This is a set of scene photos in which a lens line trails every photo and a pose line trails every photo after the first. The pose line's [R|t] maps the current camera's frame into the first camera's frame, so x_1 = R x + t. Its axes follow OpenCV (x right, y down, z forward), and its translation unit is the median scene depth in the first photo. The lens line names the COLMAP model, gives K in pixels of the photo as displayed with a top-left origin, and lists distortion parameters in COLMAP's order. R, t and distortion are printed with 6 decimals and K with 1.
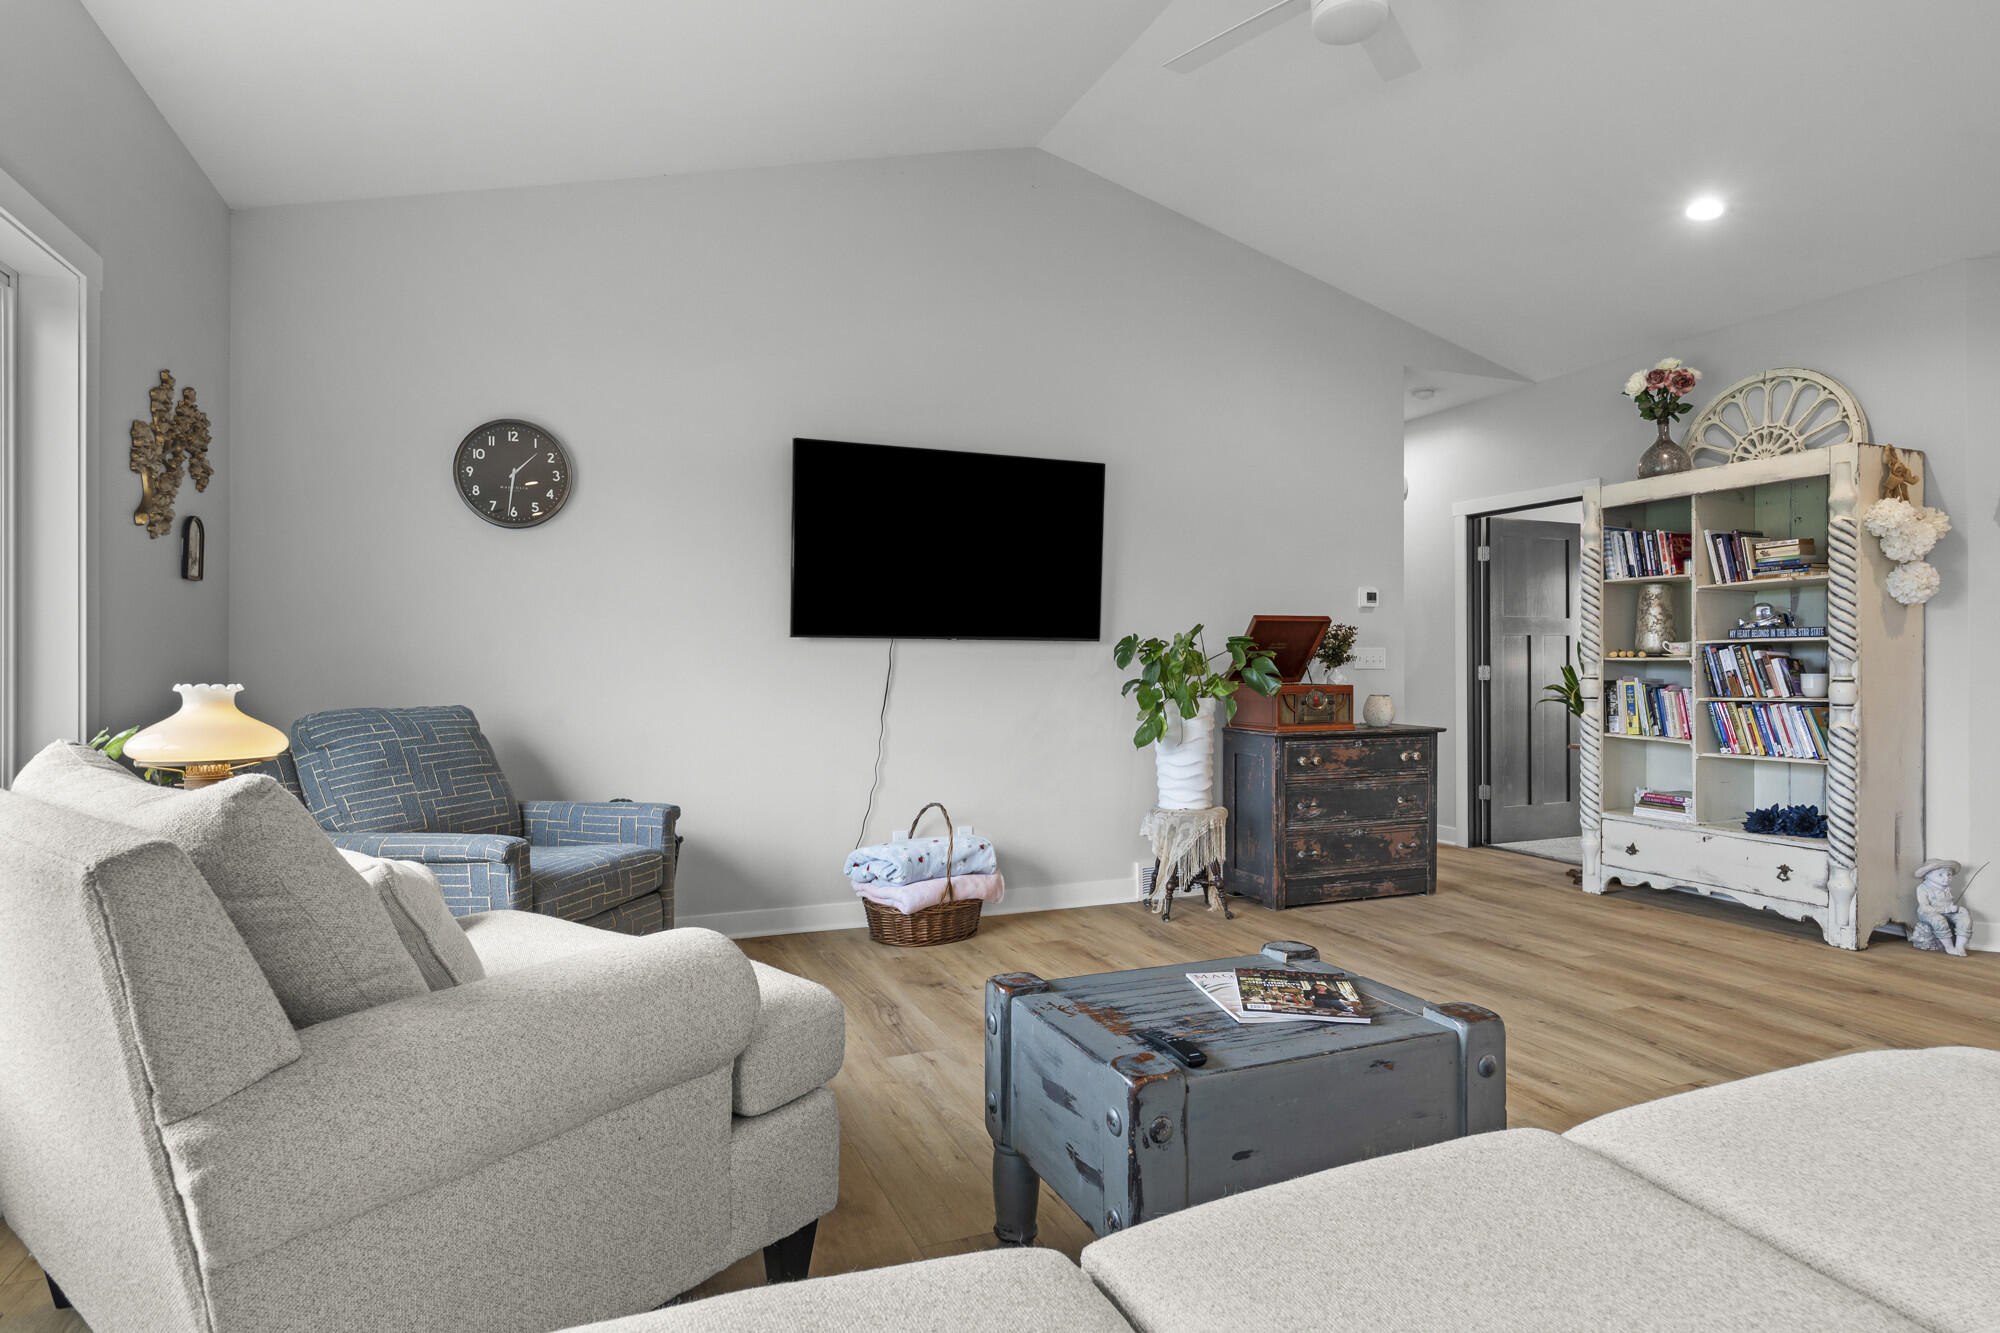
lens RADIAL K [[1067.2, 0, 993.6], [0, 1067.2, 665.9], [0, 0, 1]] dist [-0.003971, 0.000980]
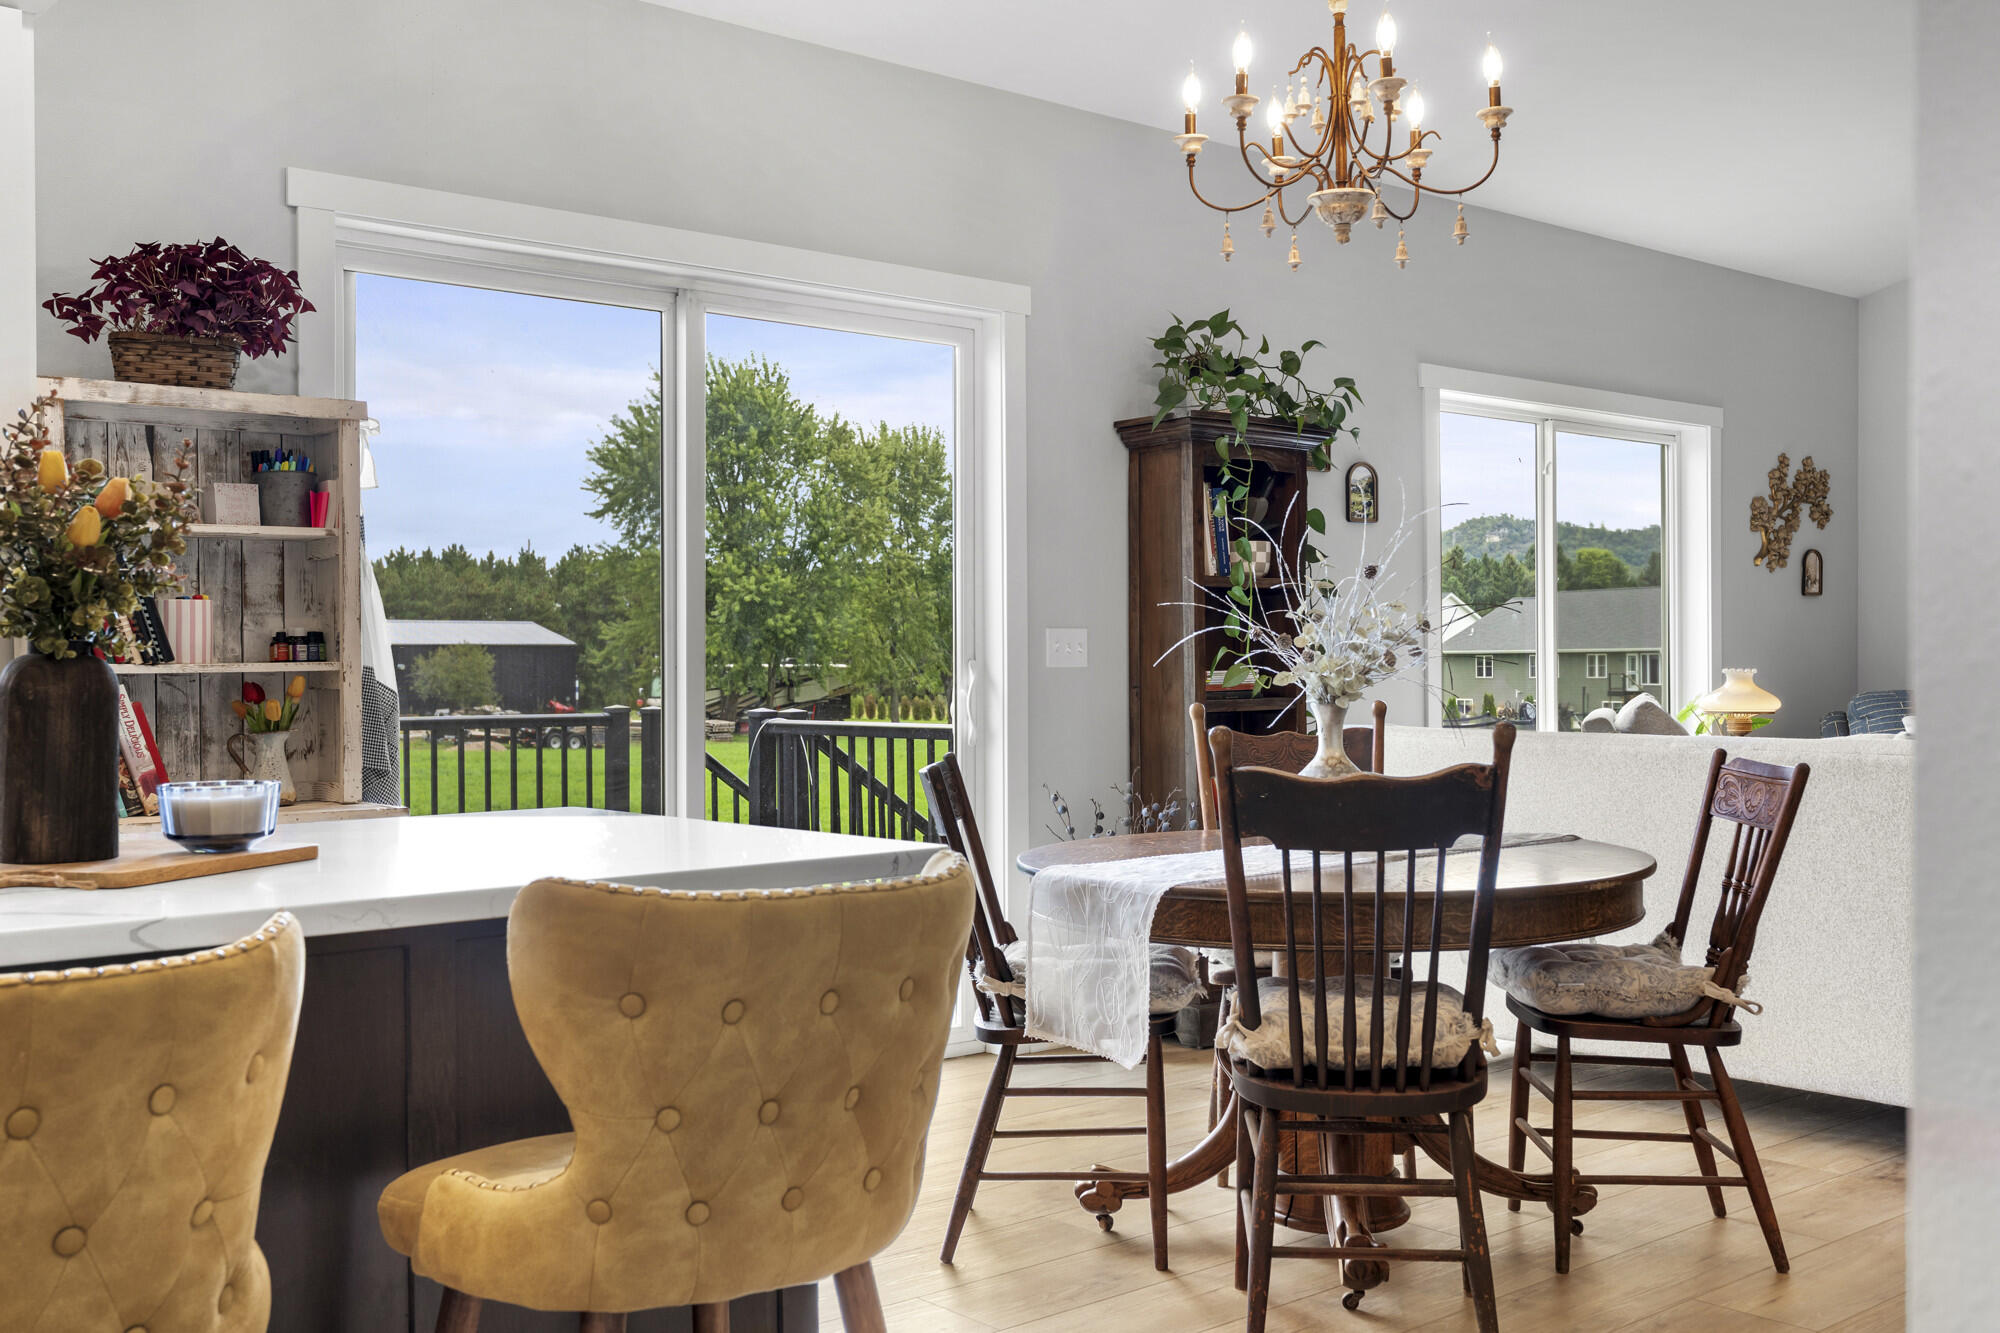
lens RADIAL K [[1975.4, 0, 992.8], [0, 1975.4, 661.3], [0, 0, 1]] dist [-0.005415, 0.000000]
pose [[0.311681, -0.002475, -0.950183, 1.032835], [0.004186, 0.999990, -0.001231, 0.002147], [0.950177, -0.003594, 0.311689, -0.617740]]
